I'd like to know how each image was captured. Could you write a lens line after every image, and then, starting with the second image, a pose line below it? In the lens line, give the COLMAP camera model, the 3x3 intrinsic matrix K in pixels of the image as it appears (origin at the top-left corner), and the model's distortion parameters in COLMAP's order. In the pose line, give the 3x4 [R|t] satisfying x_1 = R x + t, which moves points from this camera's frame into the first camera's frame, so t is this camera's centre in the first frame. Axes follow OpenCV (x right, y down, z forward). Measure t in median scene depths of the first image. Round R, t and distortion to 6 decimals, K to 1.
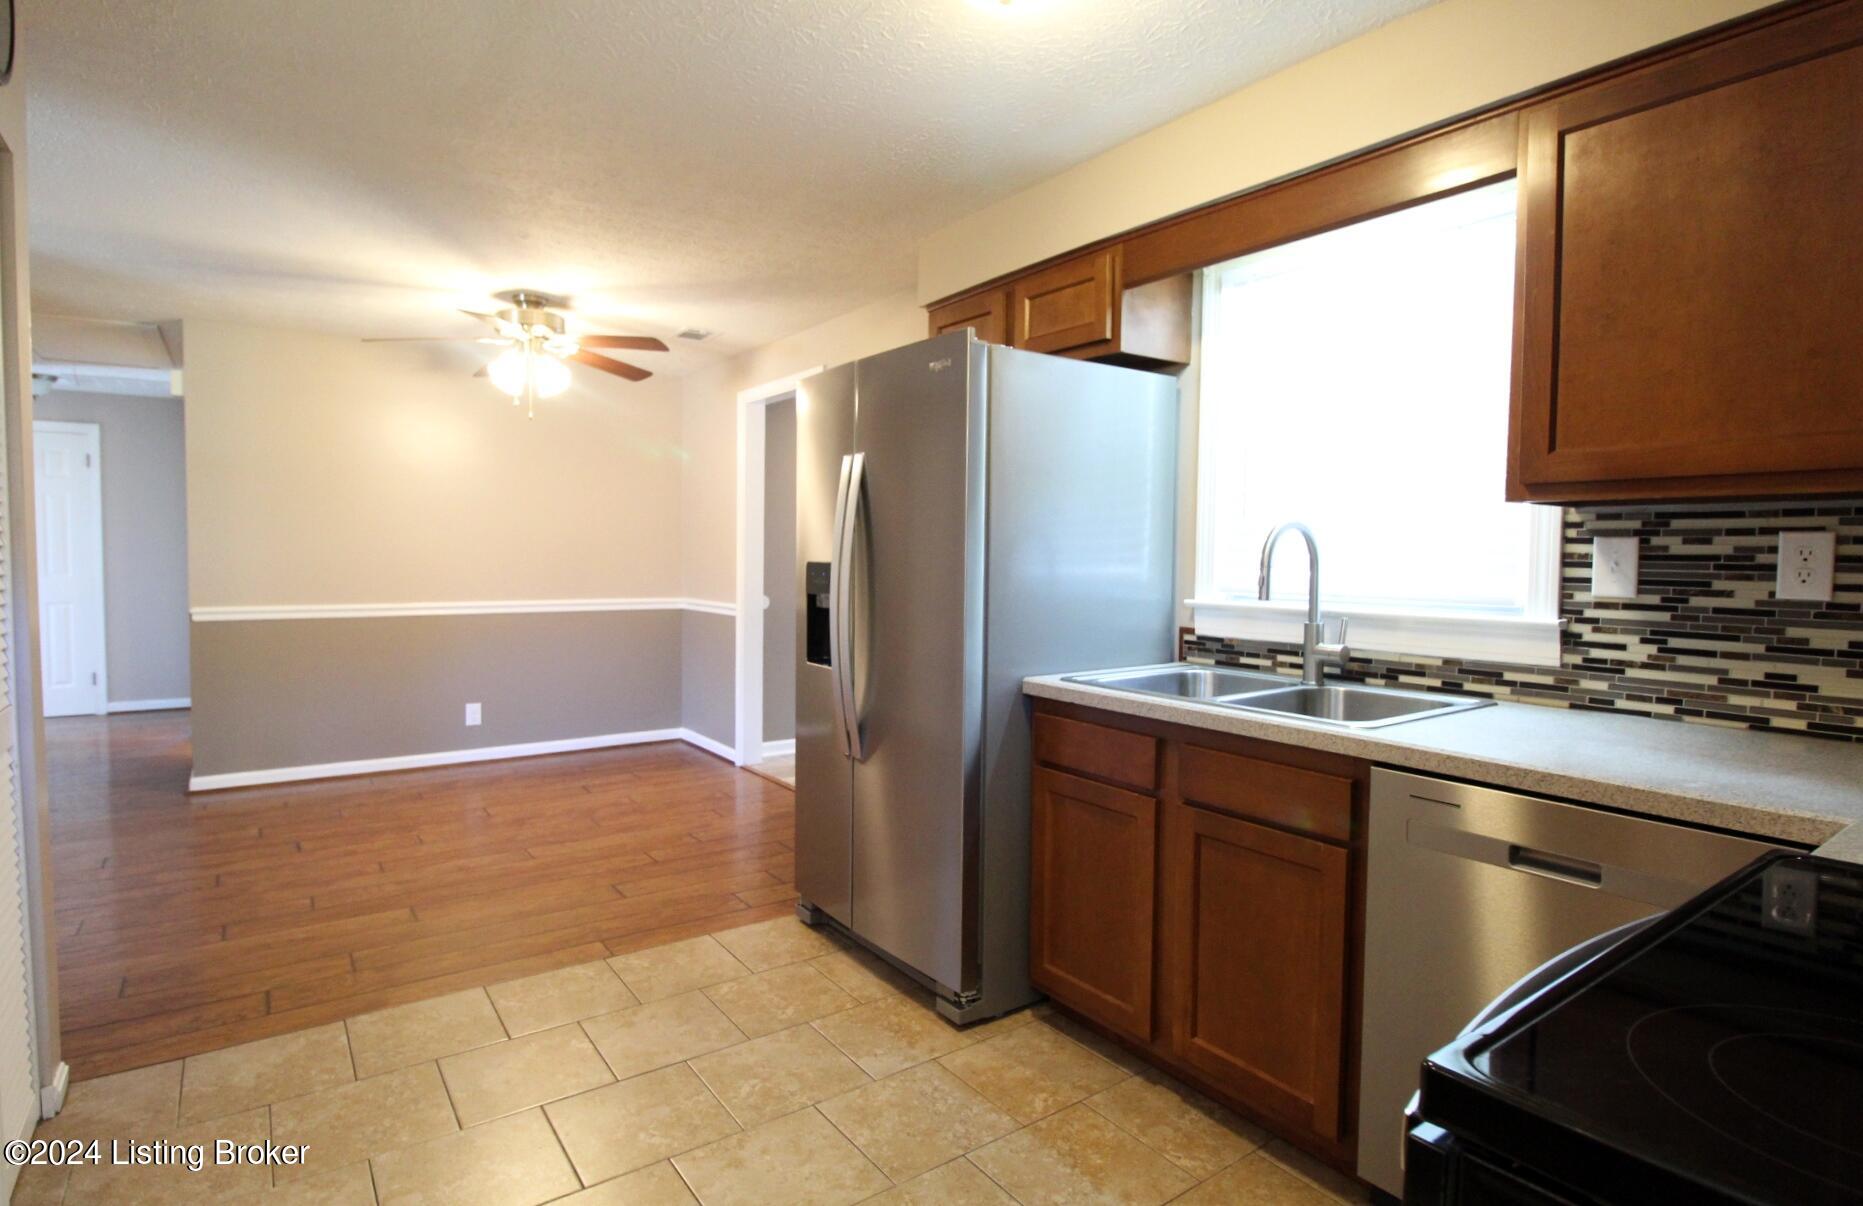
lens RADIAL K [[953.2, 0, 929.8], [0, 953.2, 598.8], [0, 0, 1]] dist [-0.001349, -0.000727]
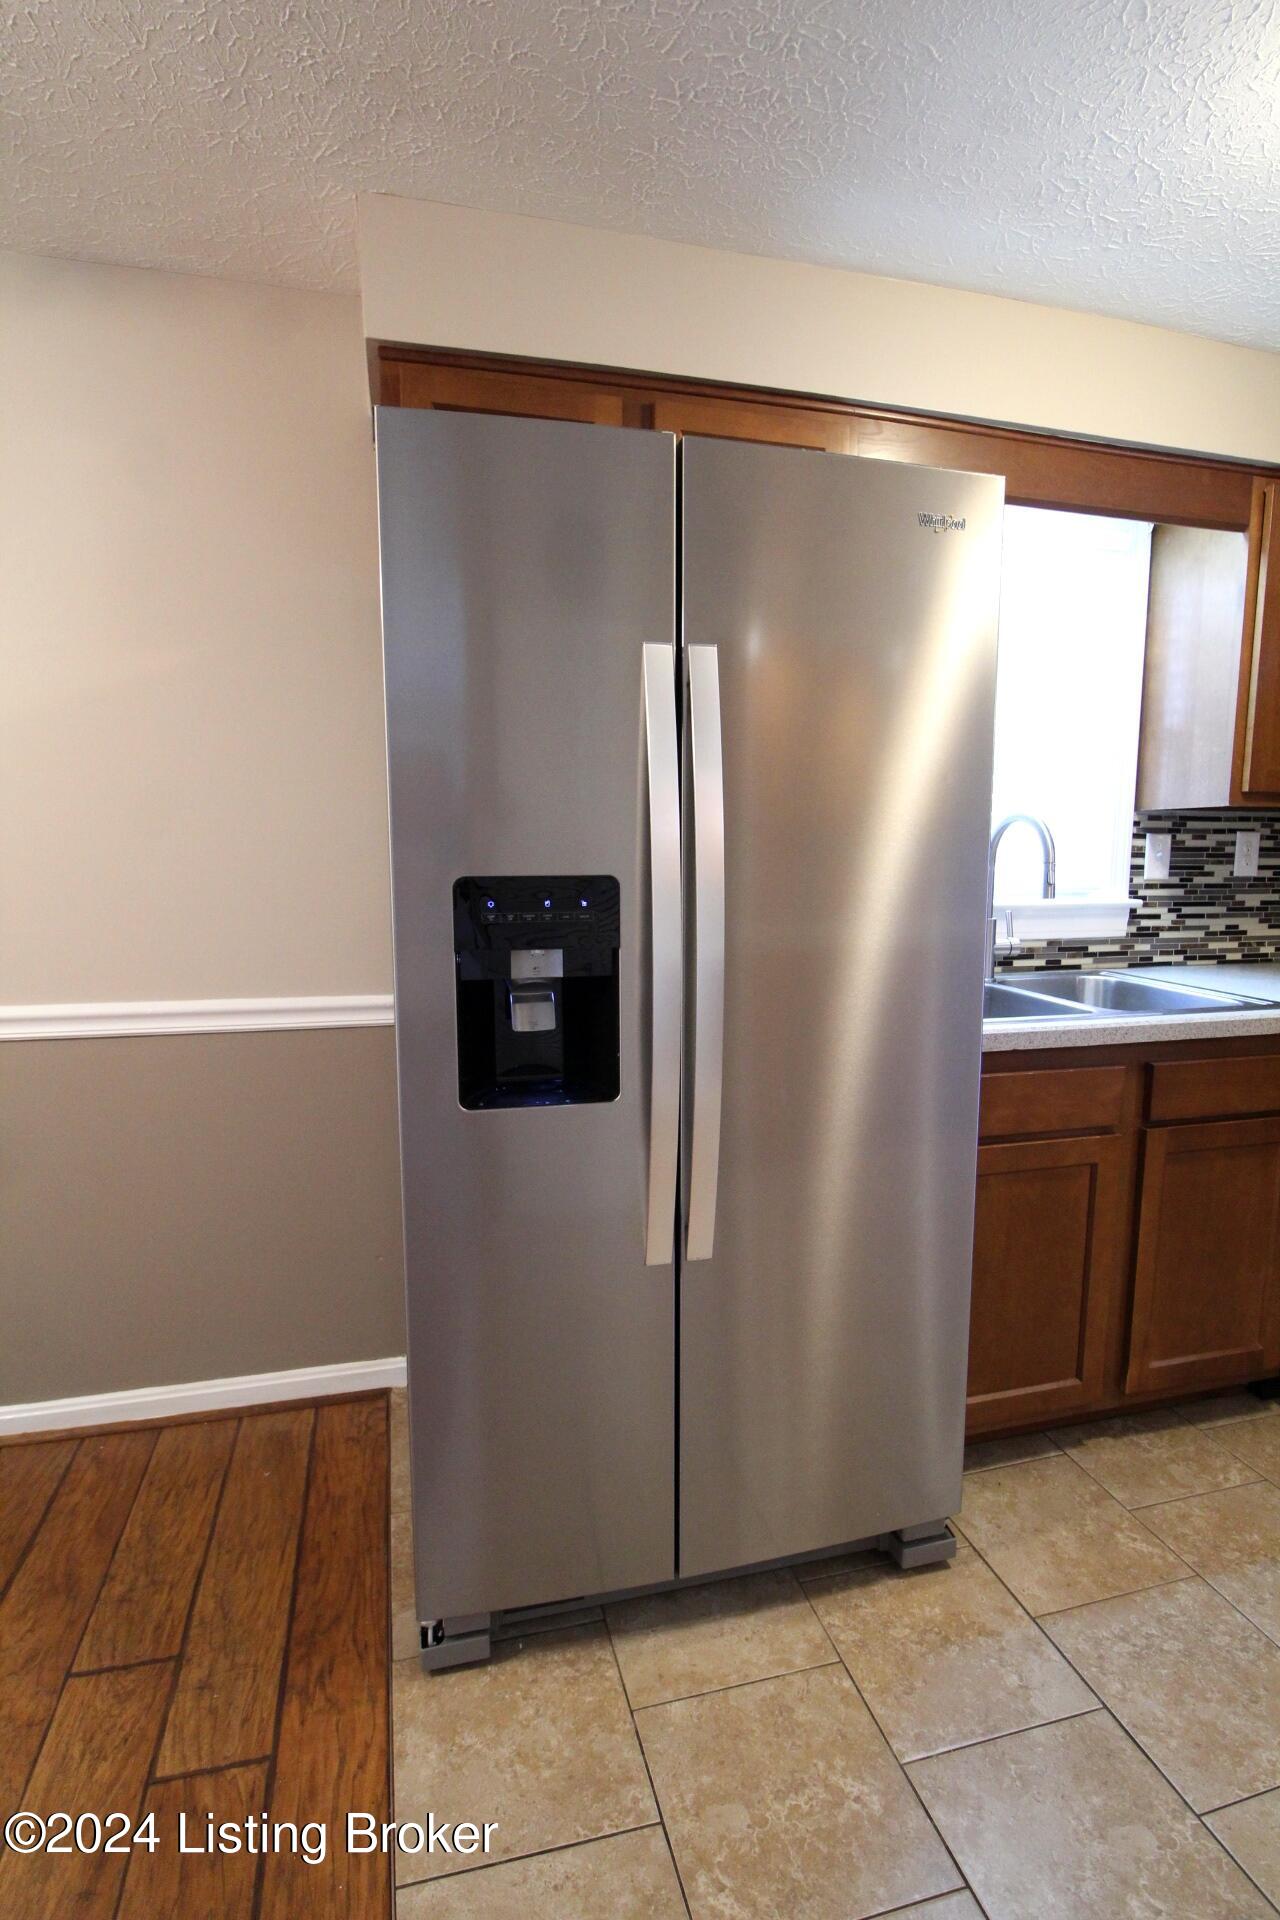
lens RADIAL K [[938.0, 0, 644.5], [0, 938.0, 961.5], [0, 0, 1]] dist [-0.015740, -0.002214]
pose [[0.354236, -0.121369, 0.927247, -0.754325], [0.045413, 0.992605, 0.112575, -0.067240], [-0.934053, 0.002231, 0.357128, 1.210681]]
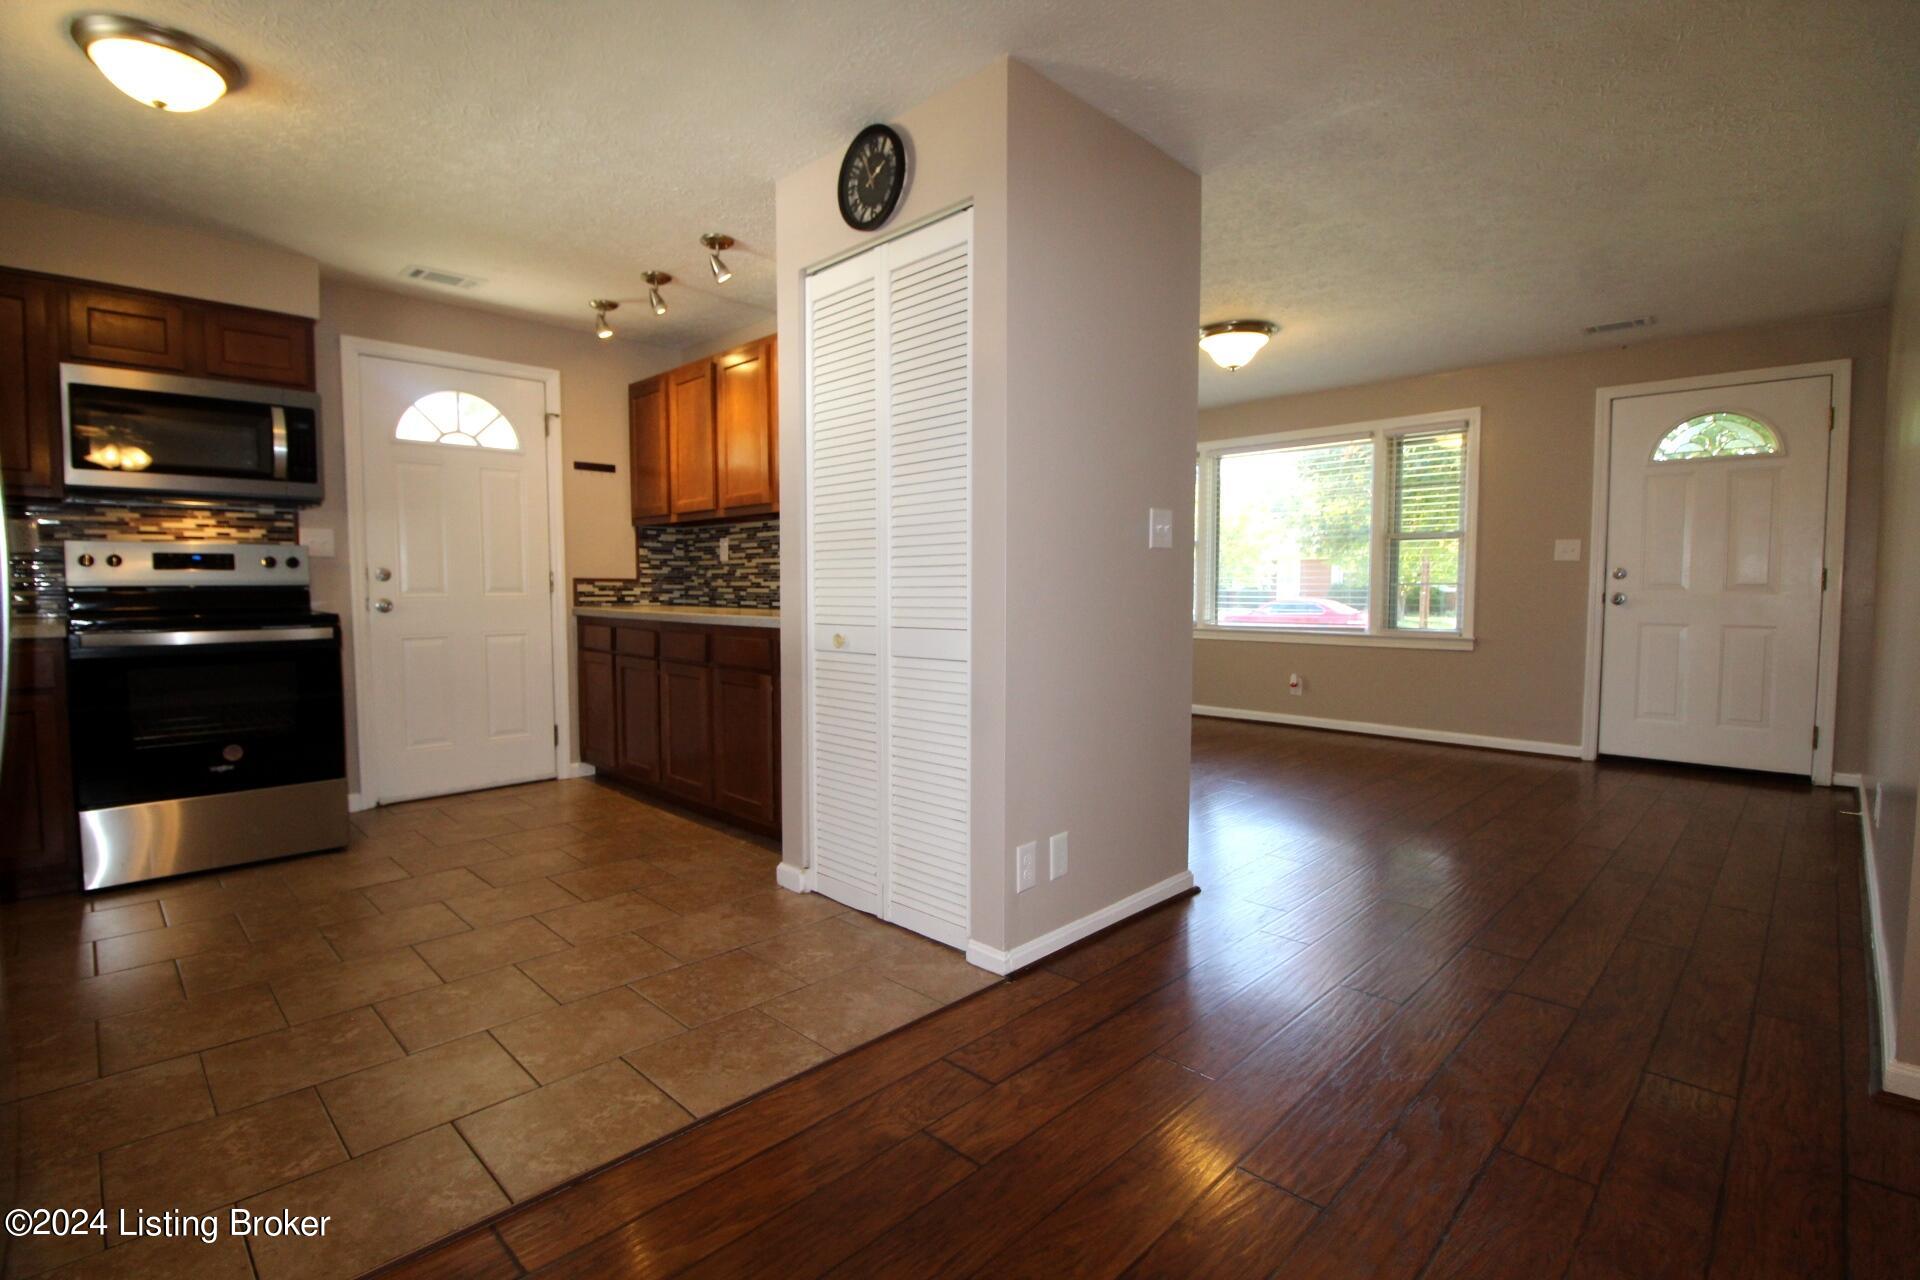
lens RADIAL K [[901.5, 0, 962.8], [0, 901.5, 636.4], [0, 0, 1]] dist [-0.002810, -0.004185]
pose [[-0.985723, 0.009070, -0.168130, -0.752872], [-0.009559, 0.993923, 0.109665, -0.016028], [0.168102, 0.109707, -0.979646, 2.222522]]
